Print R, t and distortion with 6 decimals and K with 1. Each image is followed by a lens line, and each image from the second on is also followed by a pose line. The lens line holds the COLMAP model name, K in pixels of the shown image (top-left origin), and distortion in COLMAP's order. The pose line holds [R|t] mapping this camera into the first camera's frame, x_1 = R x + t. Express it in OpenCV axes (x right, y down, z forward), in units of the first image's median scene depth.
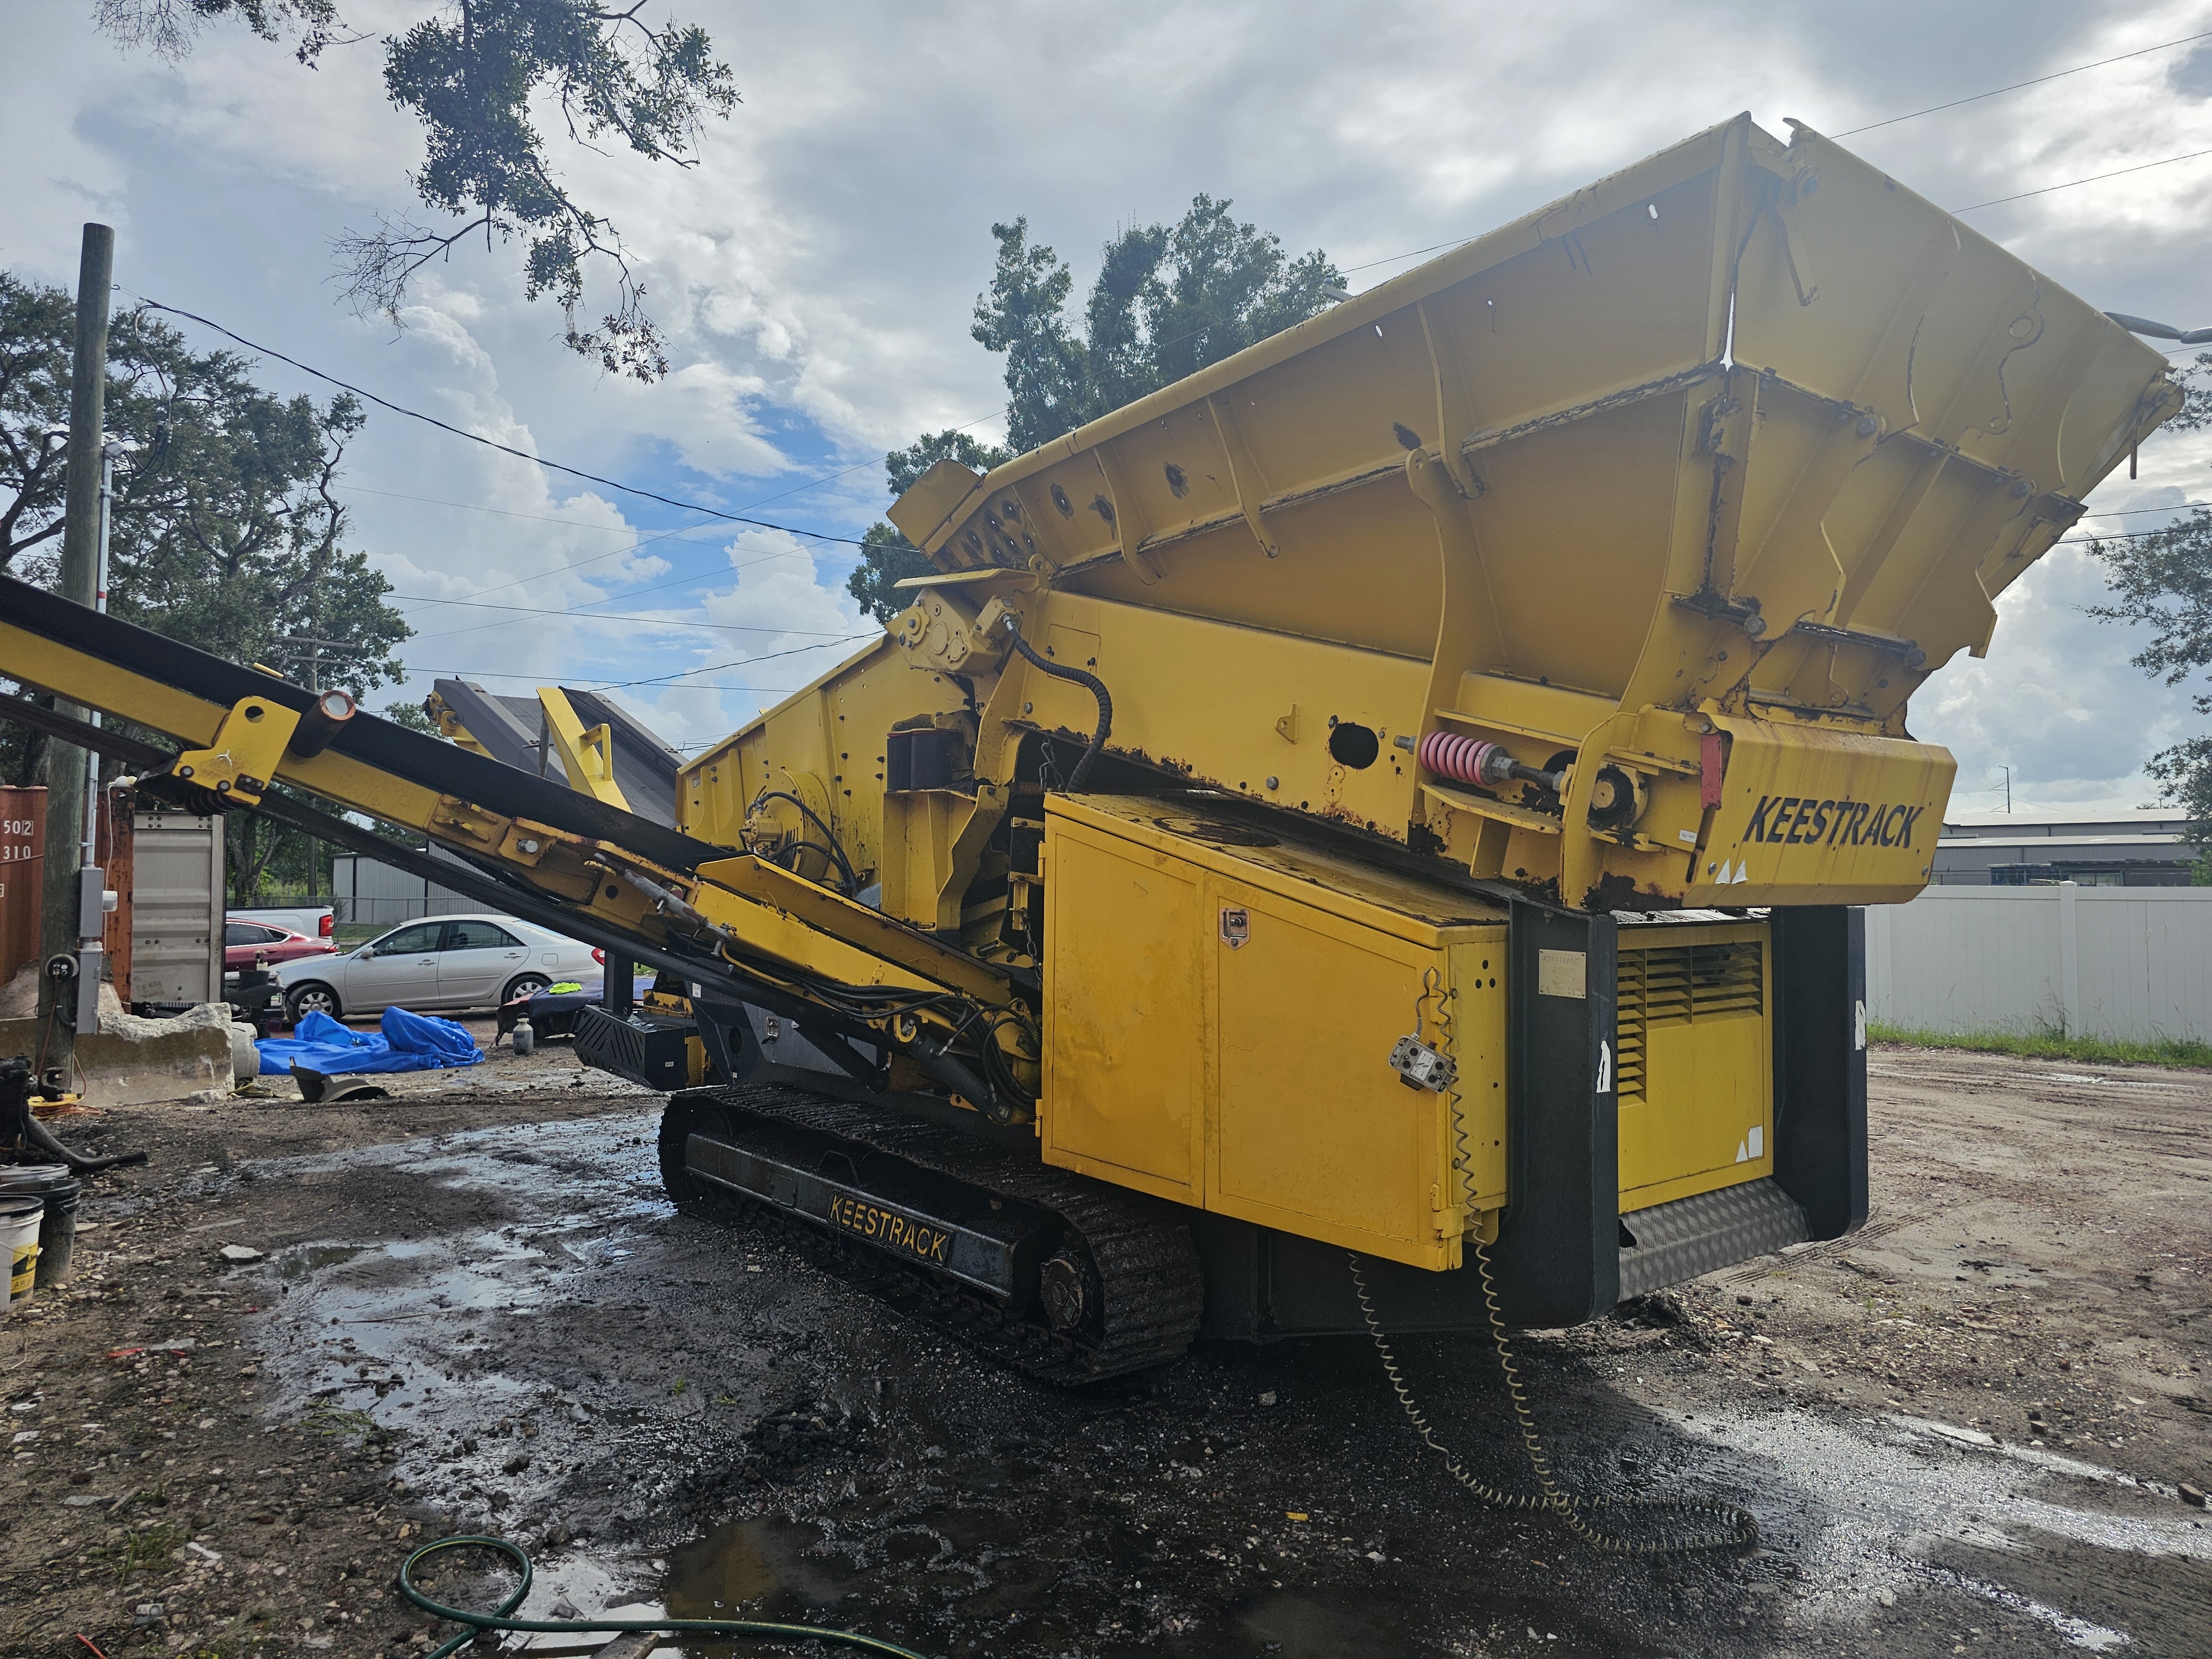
lens RADIAL K [[1458.5, 0, 1133.5], [0, 1458.5, 837.1], [0, 0, 1]] dist [0.018282, -0.002075]
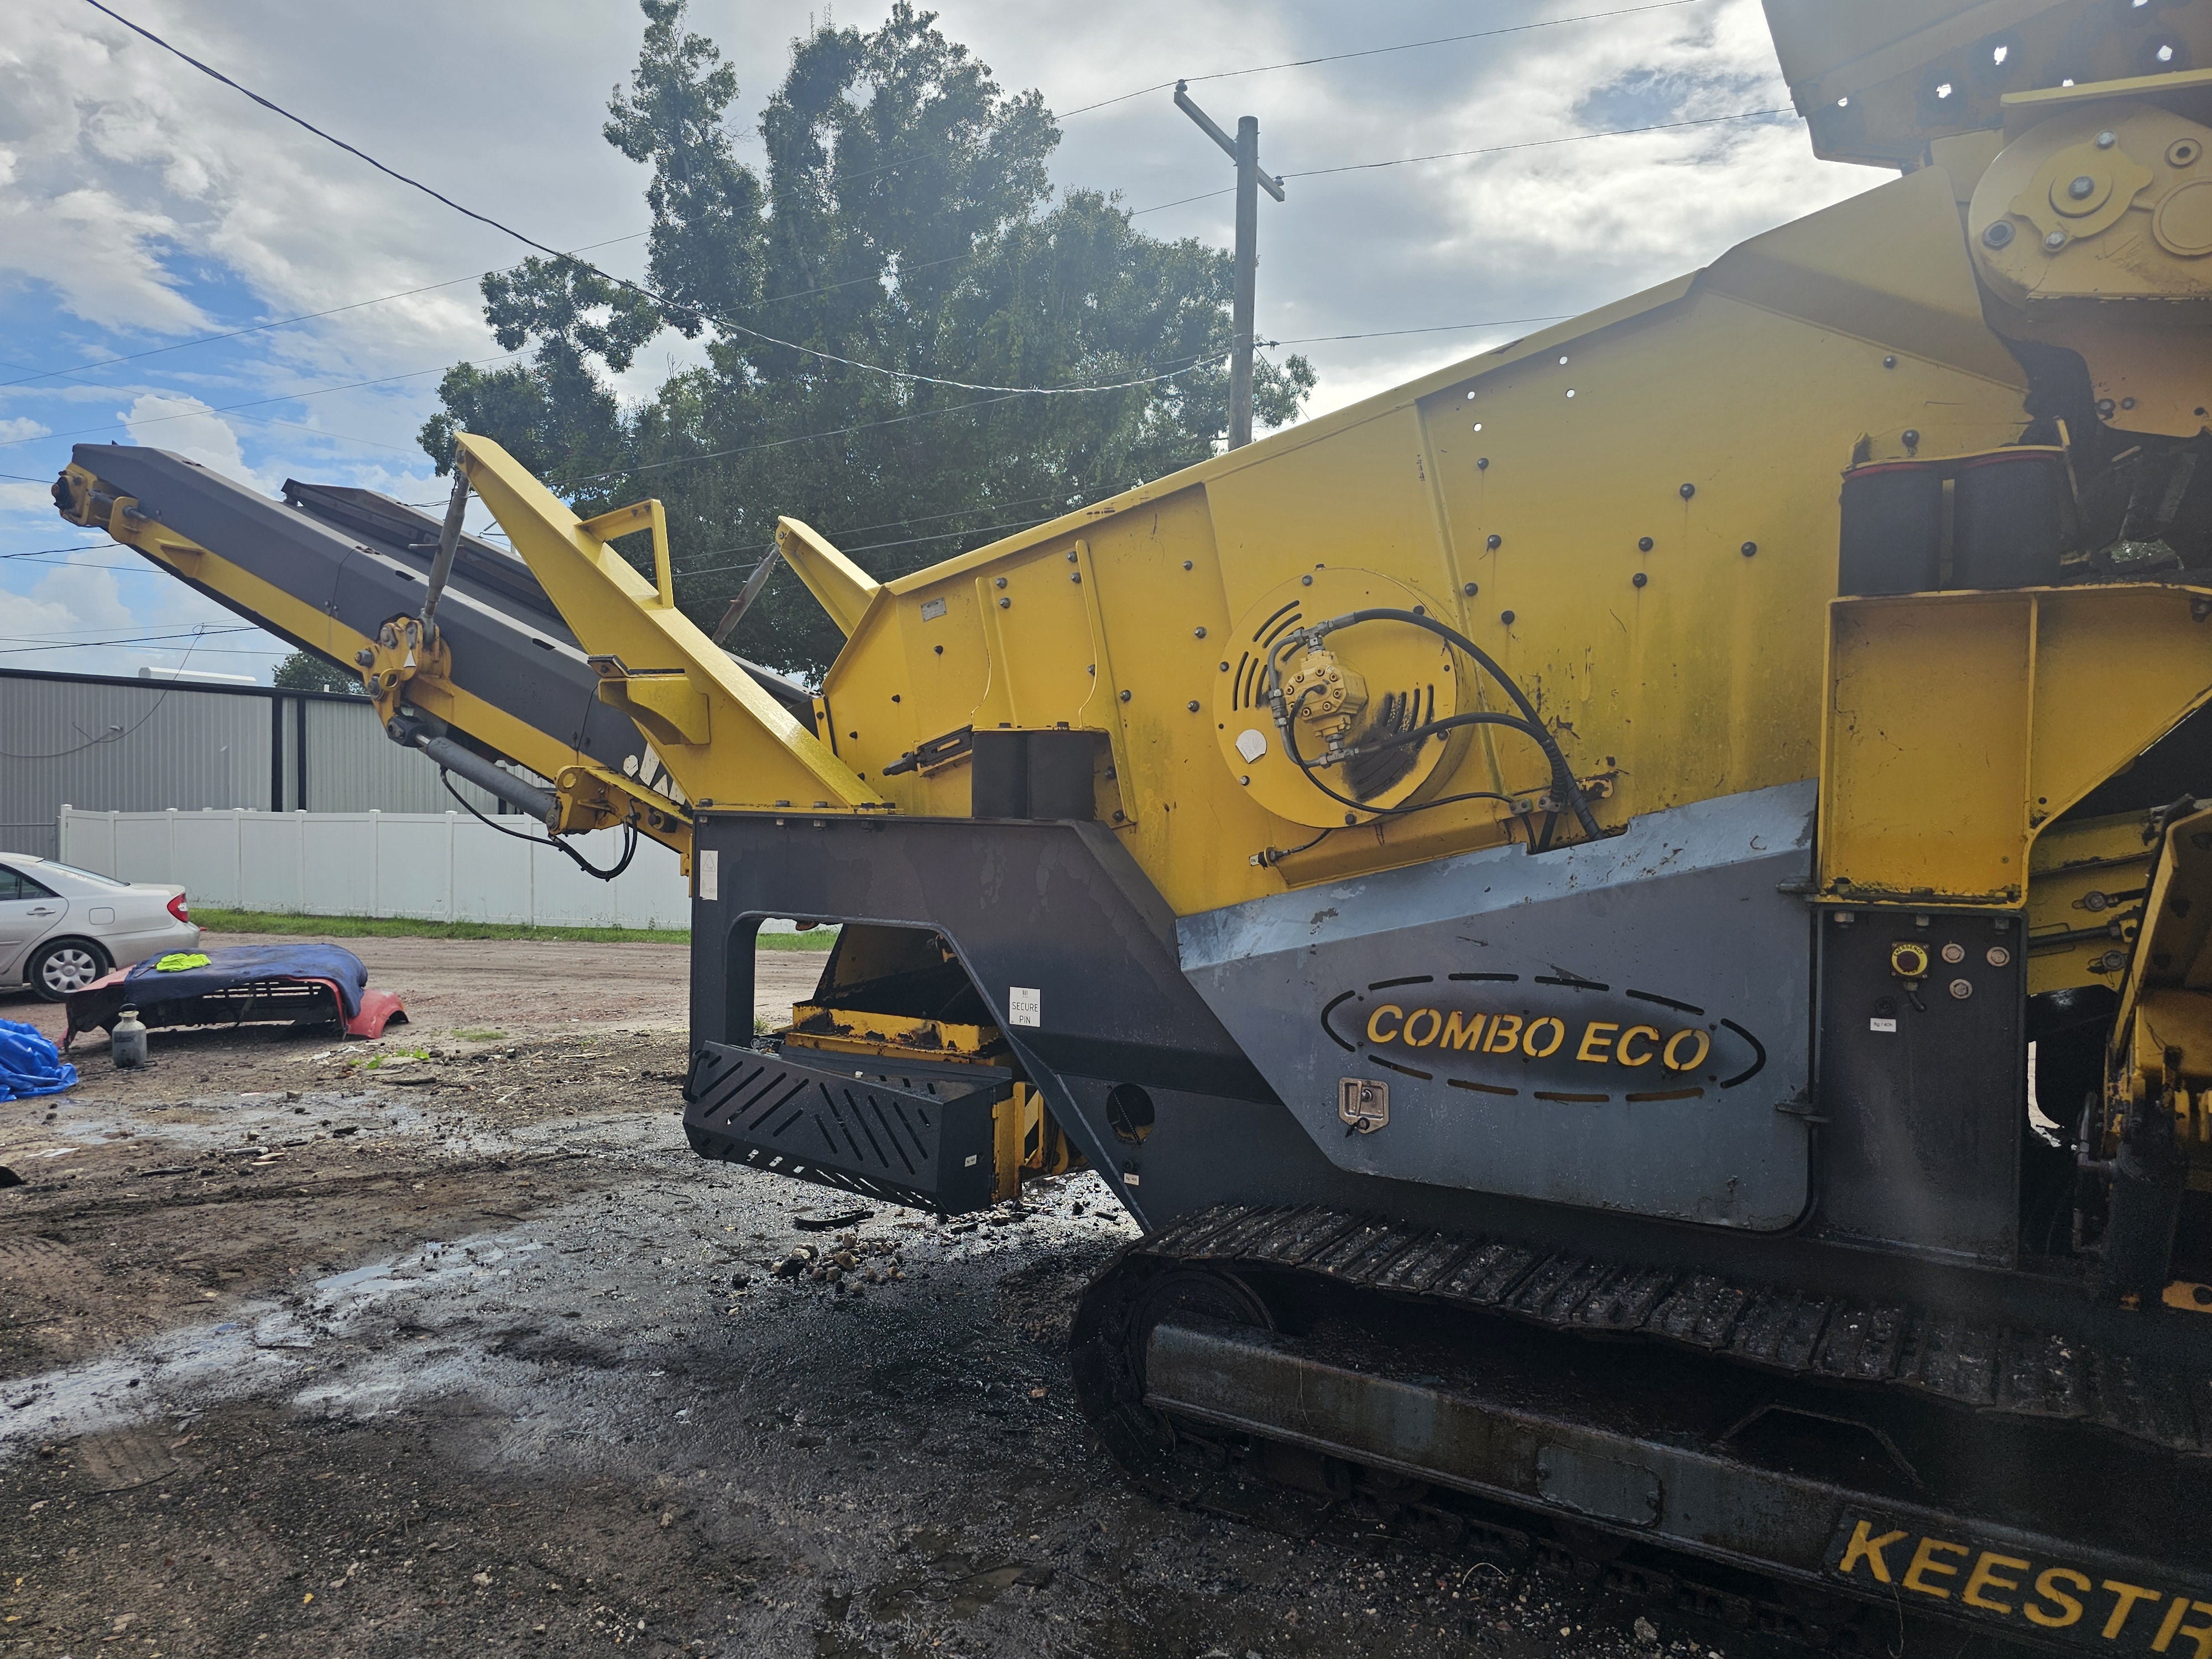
lens RADIAL K [[1467.7, 0, 1112.0], [0, 1467.7, 824.3], [0, 0, 1]] dist [0.040469, -0.041406]
pose [[0.951905, 0.000510, 0.306393, -0.099322], [-0.012785, 0.999194, 0.038056, 0.005061], [-0.306126, -0.040143, 0.951144, 0.120351]]
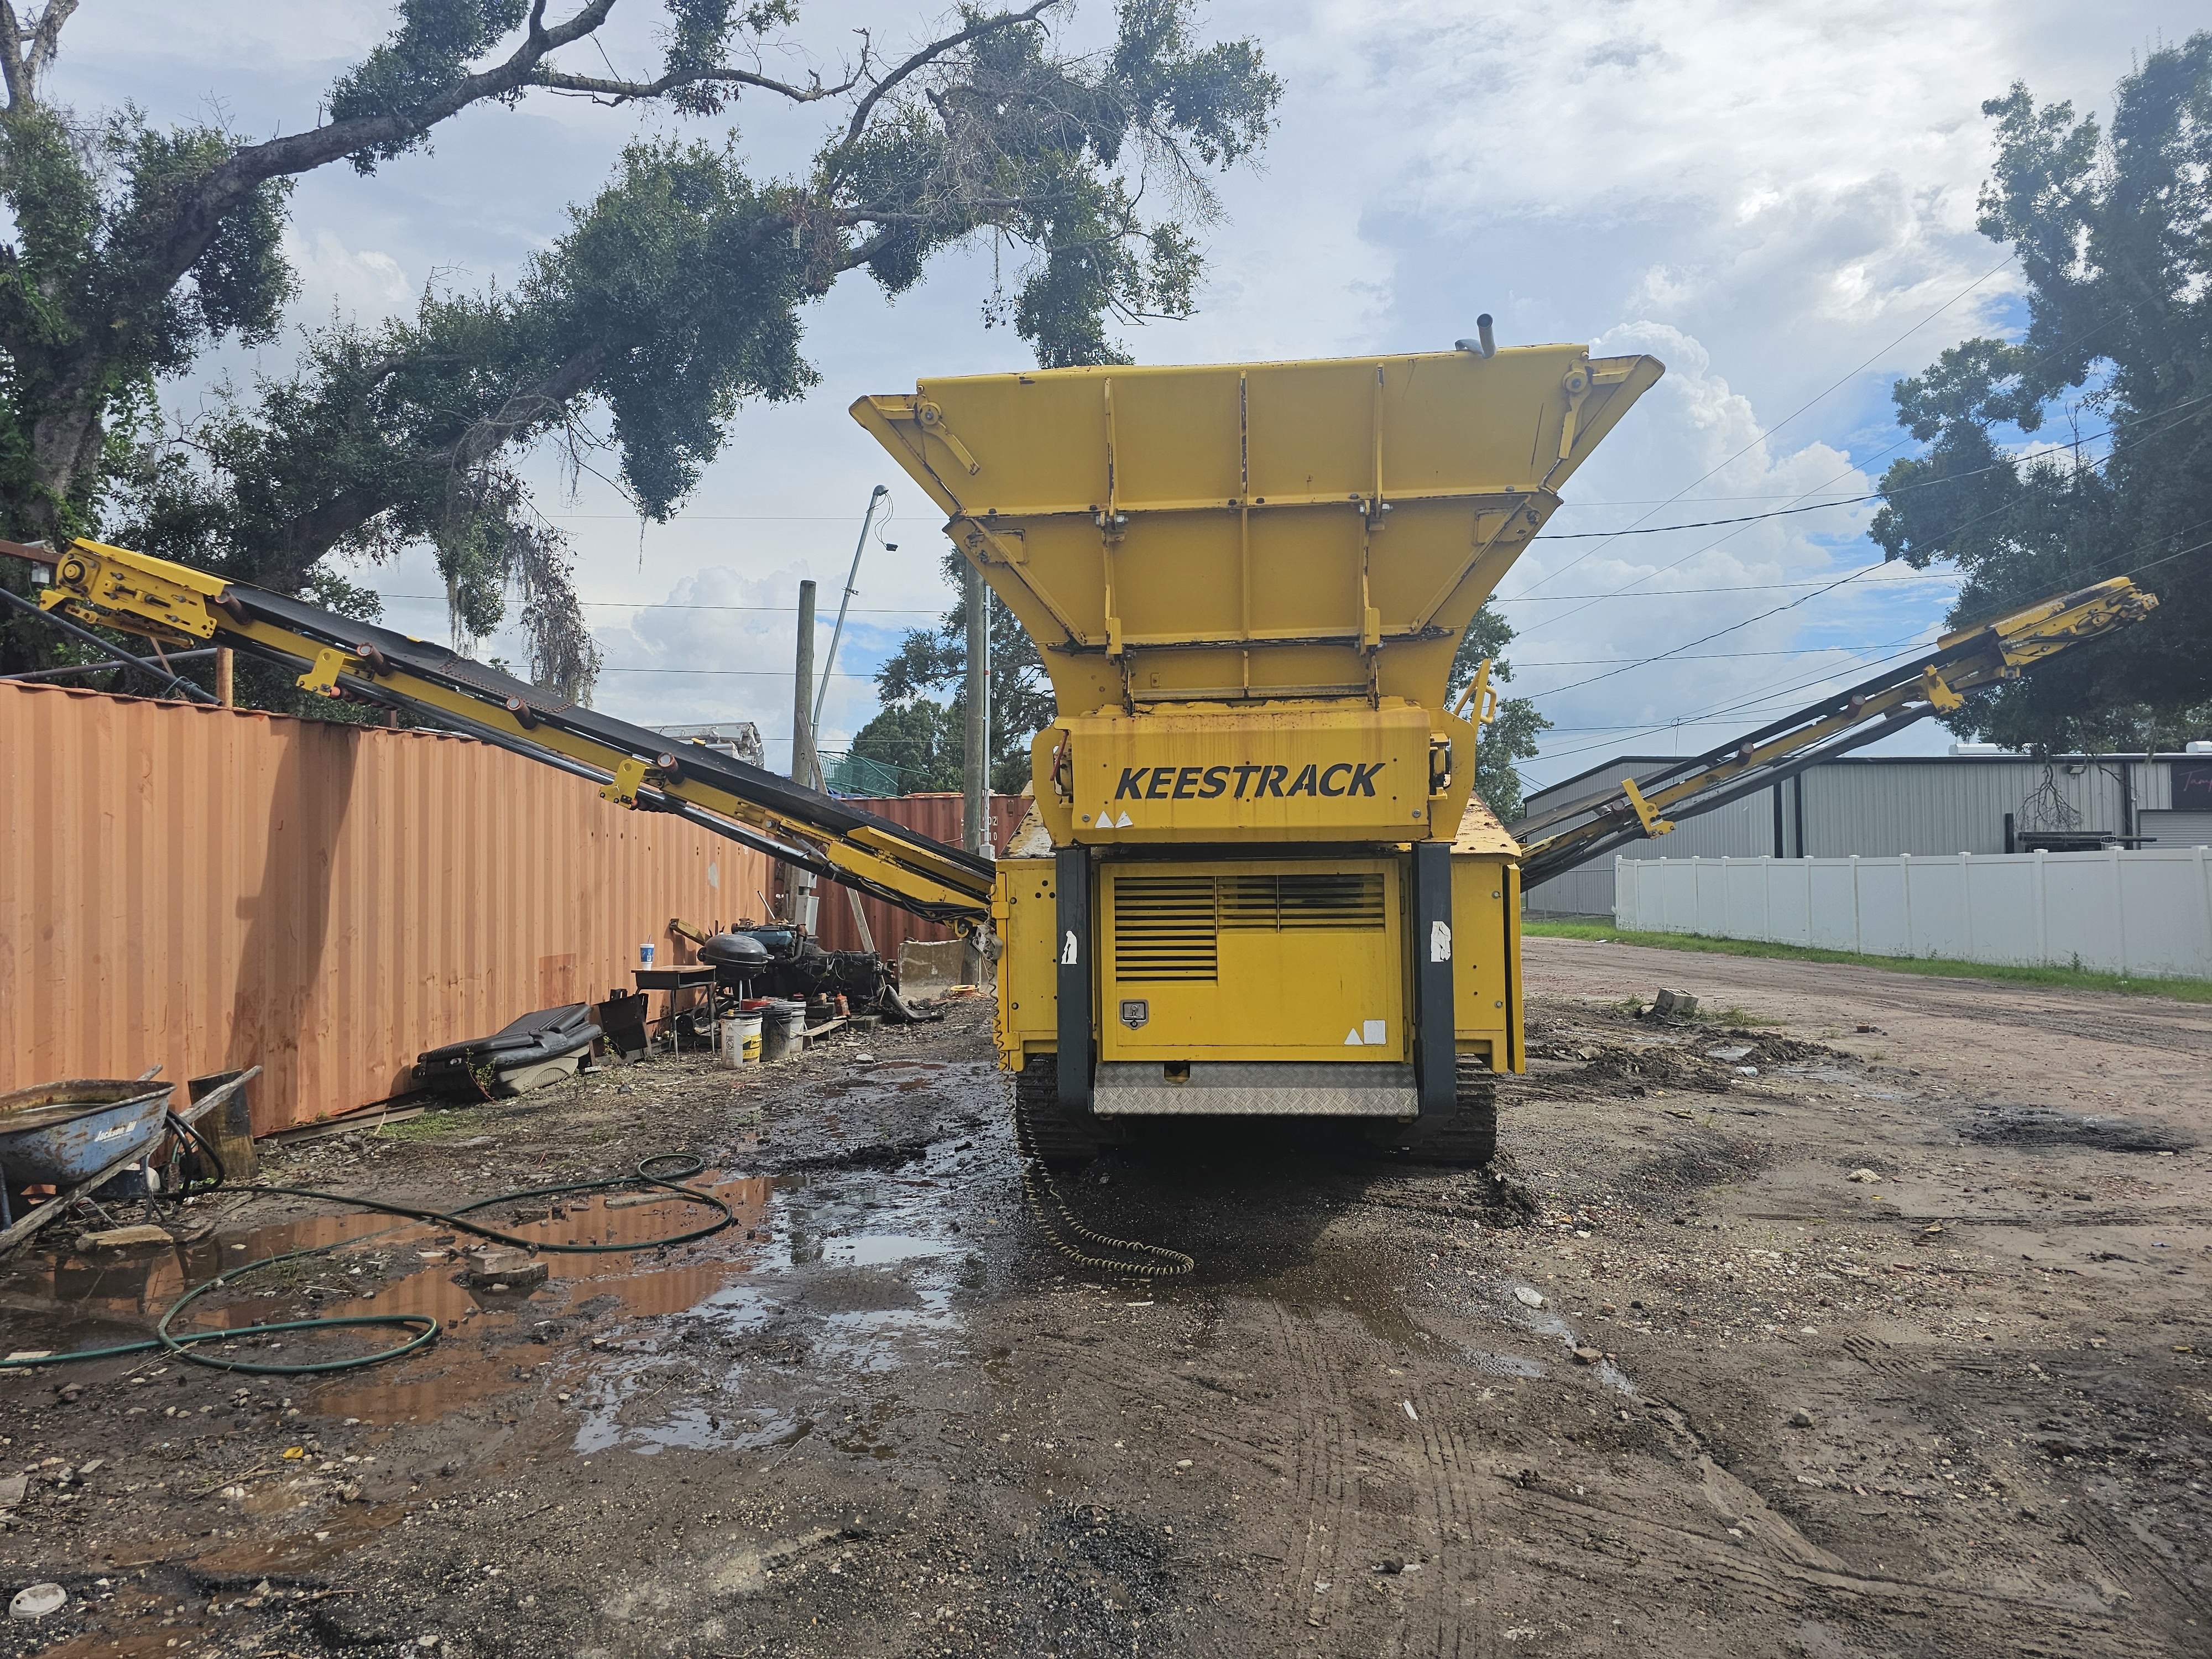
lens RADIAL K [[1467.7, 0, 1112.0], [0, 1467.7, 824.3], [0, 0, 1]] dist [0.040469, -0.041406]
pose [[0.701841, -0.028158, -0.711777, 0.157171], [0.032851, 0.999435, -0.007144, 0.004142], [0.711576, -0.018369, 0.702369, -0.006402]]
